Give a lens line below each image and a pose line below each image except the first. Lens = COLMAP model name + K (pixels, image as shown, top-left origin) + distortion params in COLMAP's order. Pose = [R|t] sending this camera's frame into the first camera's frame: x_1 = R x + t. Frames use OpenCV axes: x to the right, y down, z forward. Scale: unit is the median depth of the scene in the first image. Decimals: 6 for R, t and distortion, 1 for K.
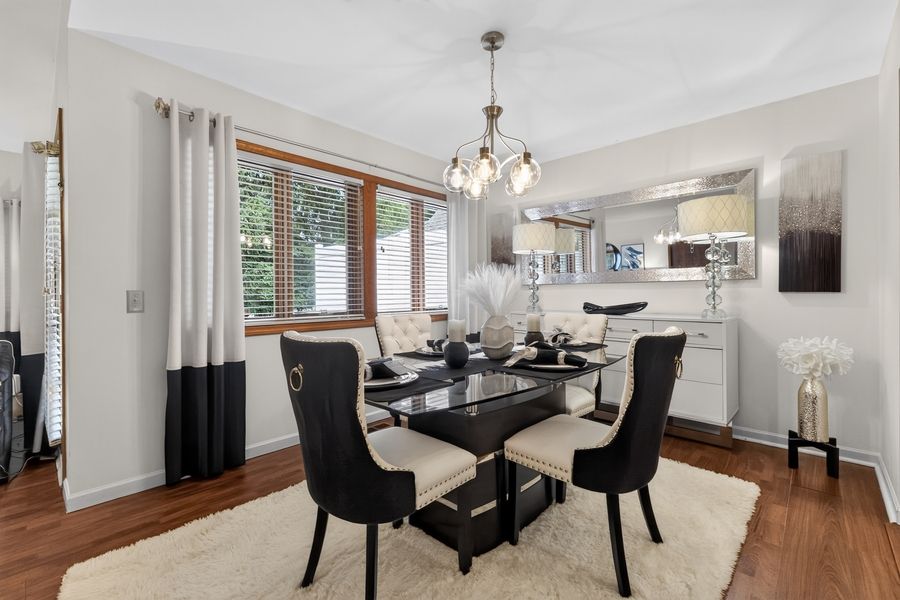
lens RADIAL K [[388.7, 0, 455.0], [0, 388.7, 299.7], [0, 0, 1]] dist [-0.000393, -0.000088]
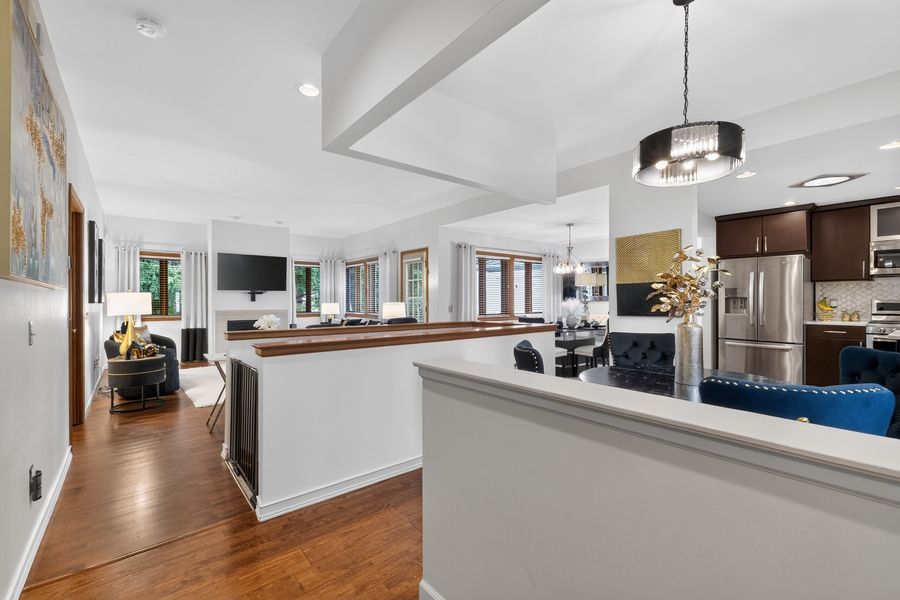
lens RADIAL K [[388.7, 0, 455.0], [0, 388.7, 299.7], [0, 0, 1]] dist [-0.000393, -0.000088]
pose [[0.990318, 0.001745, -0.138806, -0.335671], [-0.004804, 0.999753, -0.021709, 0.003543], [0.138734, 0.022166, 0.990082, -1.940161]]
